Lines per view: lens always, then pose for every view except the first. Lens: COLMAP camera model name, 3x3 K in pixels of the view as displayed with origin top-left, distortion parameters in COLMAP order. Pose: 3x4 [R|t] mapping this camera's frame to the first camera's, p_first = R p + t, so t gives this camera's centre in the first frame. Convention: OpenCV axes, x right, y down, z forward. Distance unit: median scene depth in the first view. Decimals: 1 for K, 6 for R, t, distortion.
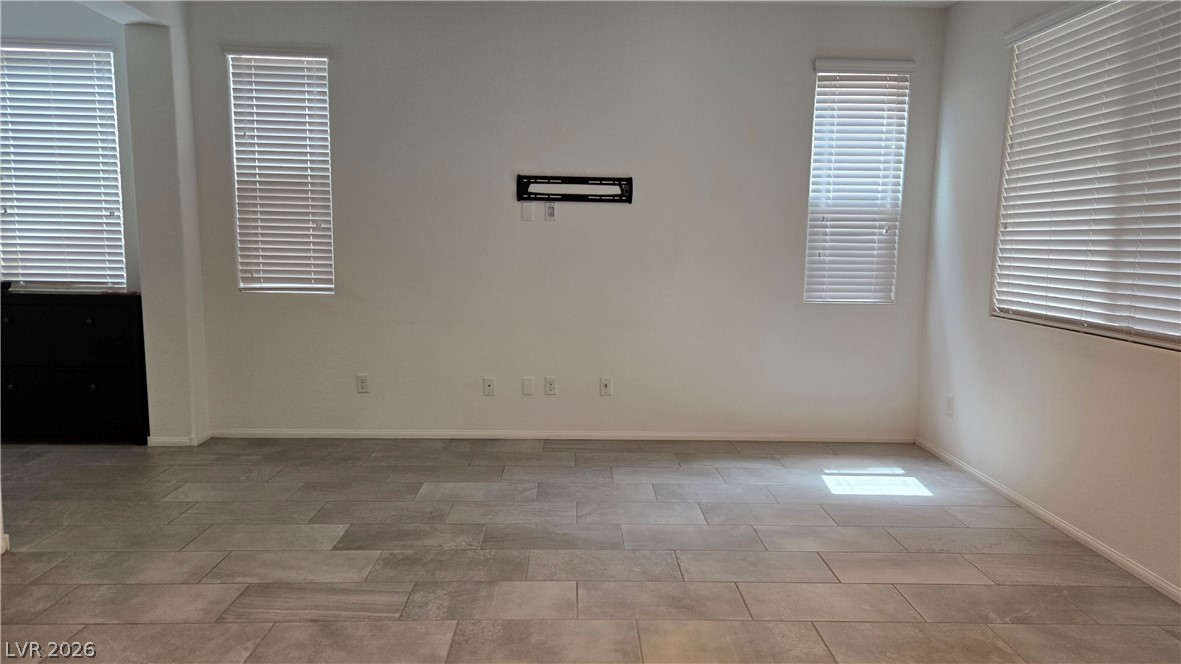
lens RADIAL K [[803.7, 0, 595.9], [0, 803.7, 331.3], [0, 0, 1]] dist [0.038673, -0.003708]
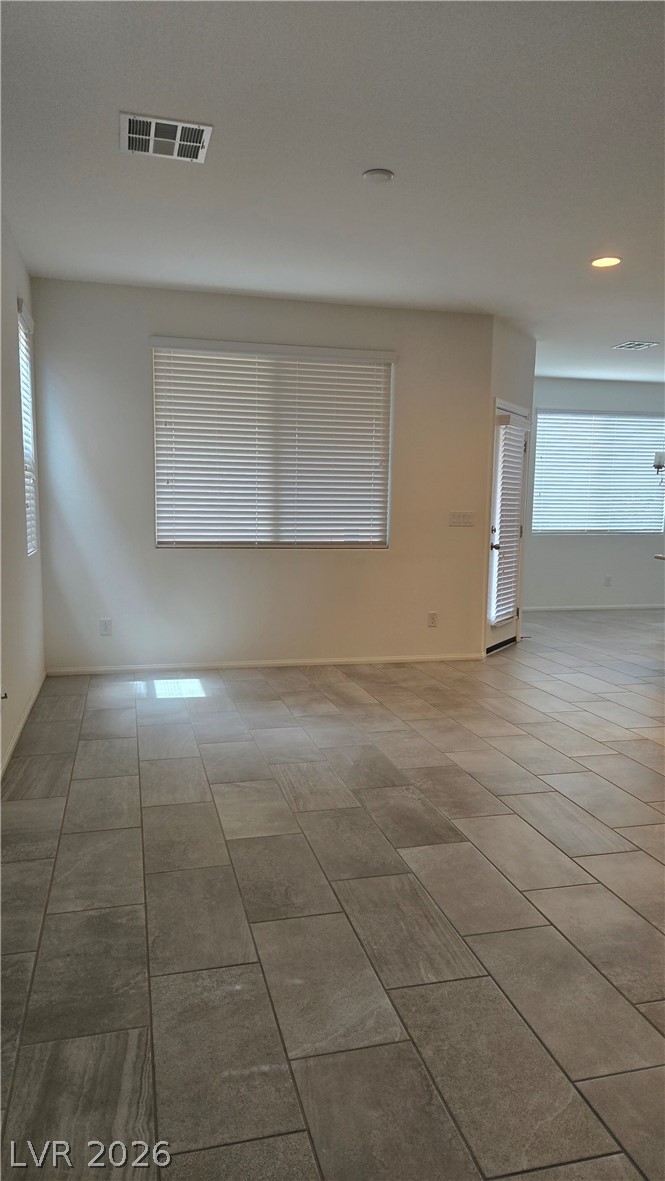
lens RADIAL K [[803.7, 0, 326.5], [0, 803.7, 590.7], [0, 0, 1]] dist [0.038673, -0.003708]
pose [[-0.220277, -0.135776, 0.965942, -1.025892], [0.098534, 0.982102, 0.160517, -0.159793], [-0.970448, 0.130536, -0.202956, 1.168652]]
